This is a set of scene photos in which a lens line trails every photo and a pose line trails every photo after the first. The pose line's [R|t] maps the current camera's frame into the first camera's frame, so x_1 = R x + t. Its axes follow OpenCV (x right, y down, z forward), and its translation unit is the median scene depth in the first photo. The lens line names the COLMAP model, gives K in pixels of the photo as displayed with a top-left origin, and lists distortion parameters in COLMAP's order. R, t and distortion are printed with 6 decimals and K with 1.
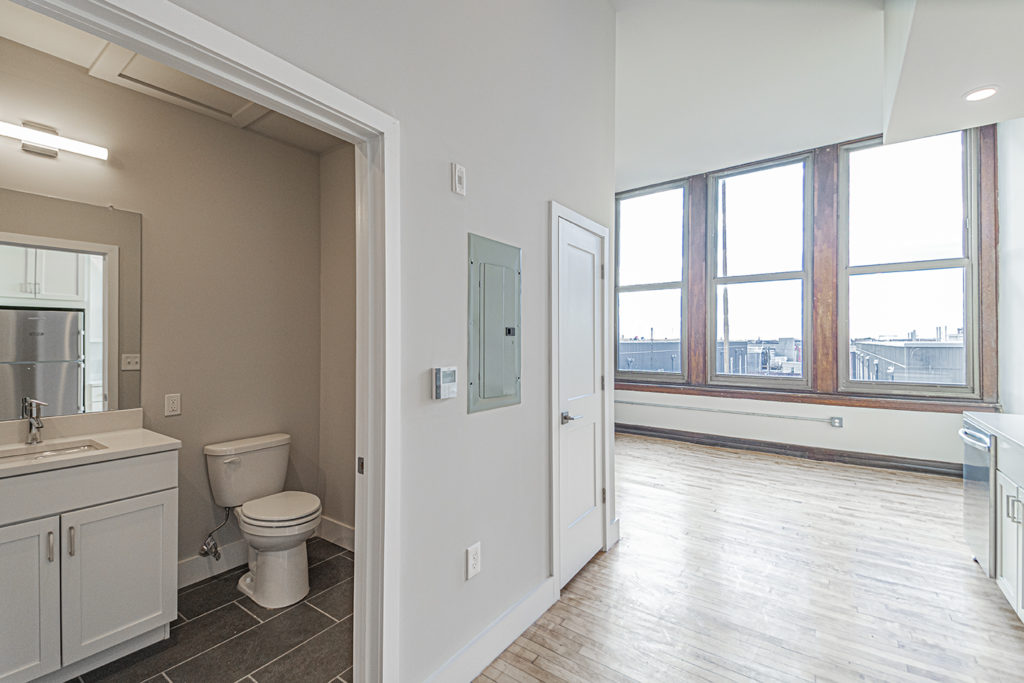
lens RADIAL K [[448.5, 0, 499.8], [0, 448.5, 337.8], [0, 0, 1]] dist [0.058393, -0.031355]
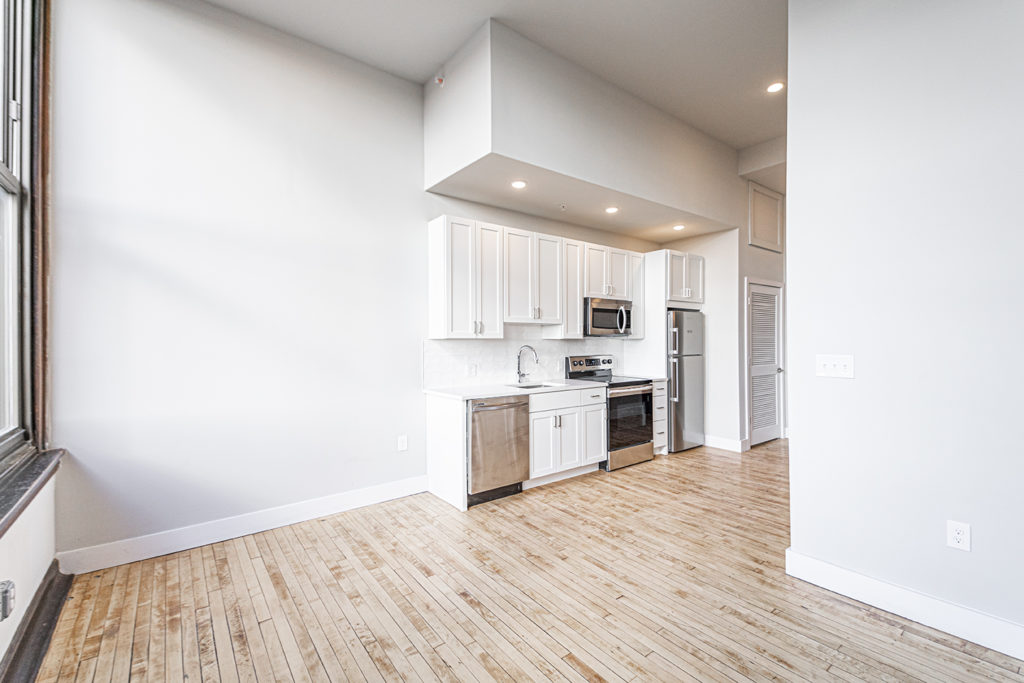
lens RADIAL K [[440.0, 0, 502.1], [0, 440.0, 335.8], [0, 0, 1]] dist [0.084249, -0.044158]
pose [[-0.958076, 0.003868, 0.286489, 0.355443], [0.000302, 0.999922, -0.012490, 0.007212], [-0.286515, -0.011880, -0.958002, 1.338113]]
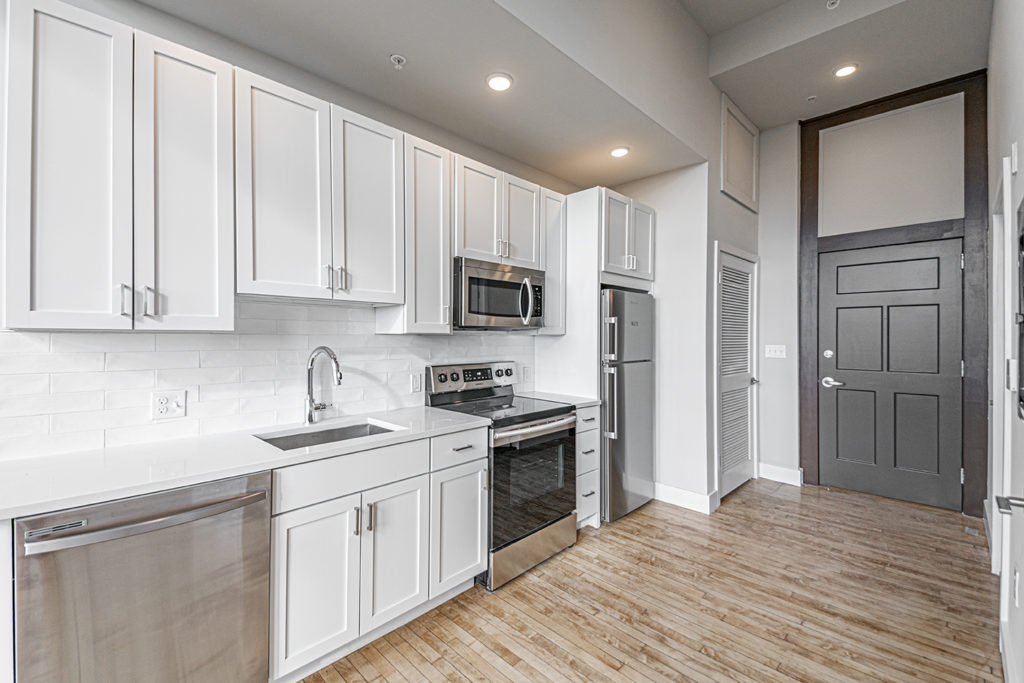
lens RADIAL K [[440.0, 0, 502.1], [0, 440.0, 335.8], [0, 0, 1]] dist [0.084249, -0.044158]
pose [[-0.987898, -0.002269, 0.155089, 0.320877], [-0.003456, 0.999967, -0.007383, 0.007713], [-0.155067, -0.007830, -0.987873, 0.825848]]
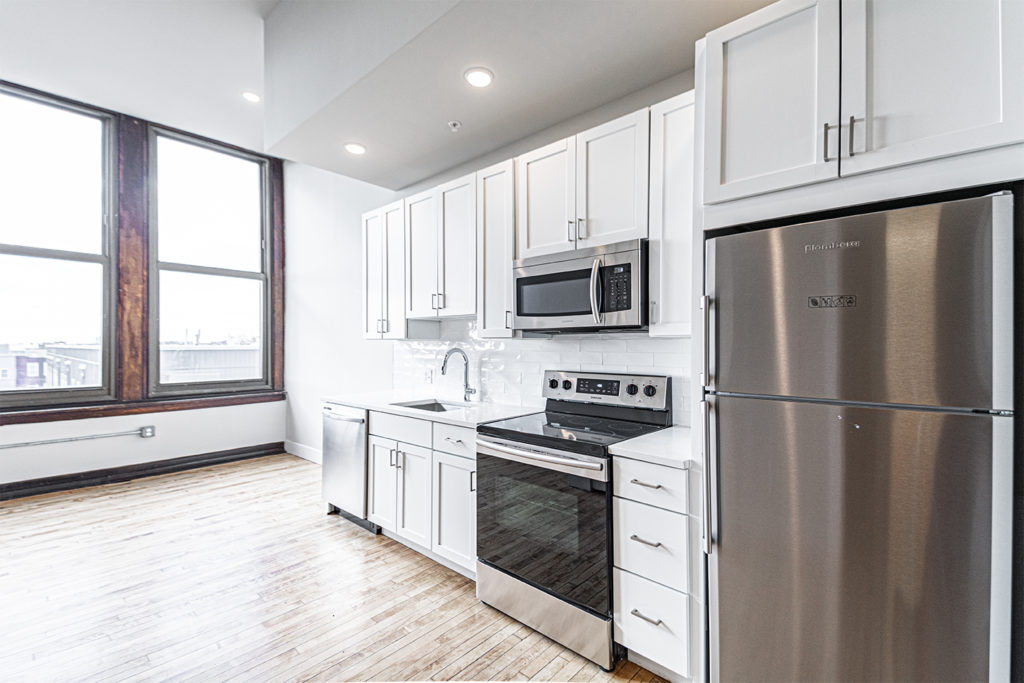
lens RADIAL K [[433.2, 0, 521.0], [0, 433.2, 343.2], [0, 0, 1]] dist [0.082713, -0.040643]
pose [[0.089390, 0.009250, 0.995954, -0.083603], [-0.009875, 0.999916, -0.008401, 0.013134], [-0.995948, -0.009084, 0.089474, 0.224321]]
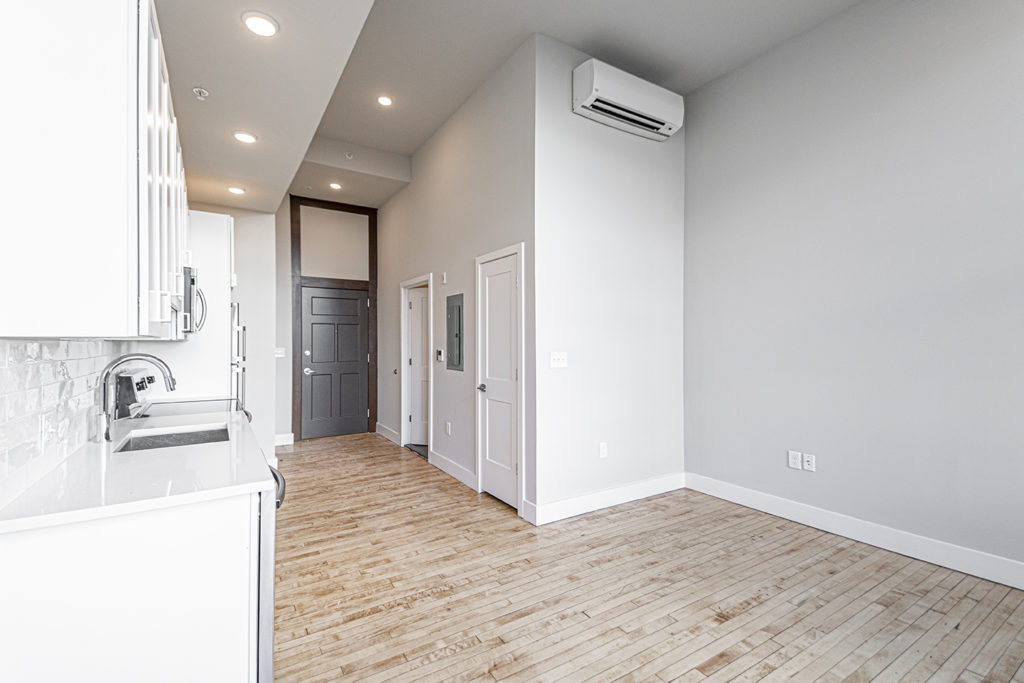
lens RADIAL K [[448.5, 0, 499.8], [0, 448.5, 337.8], [0, 0, 1]] dist [0.058393, -0.031355]
pose [[-0.377968, -0.003308, -0.925813, 0.871242], [0.009291, 0.999930, -0.007365, 0.004736], [0.925772, -0.011385, -0.377910, 0.900321]]
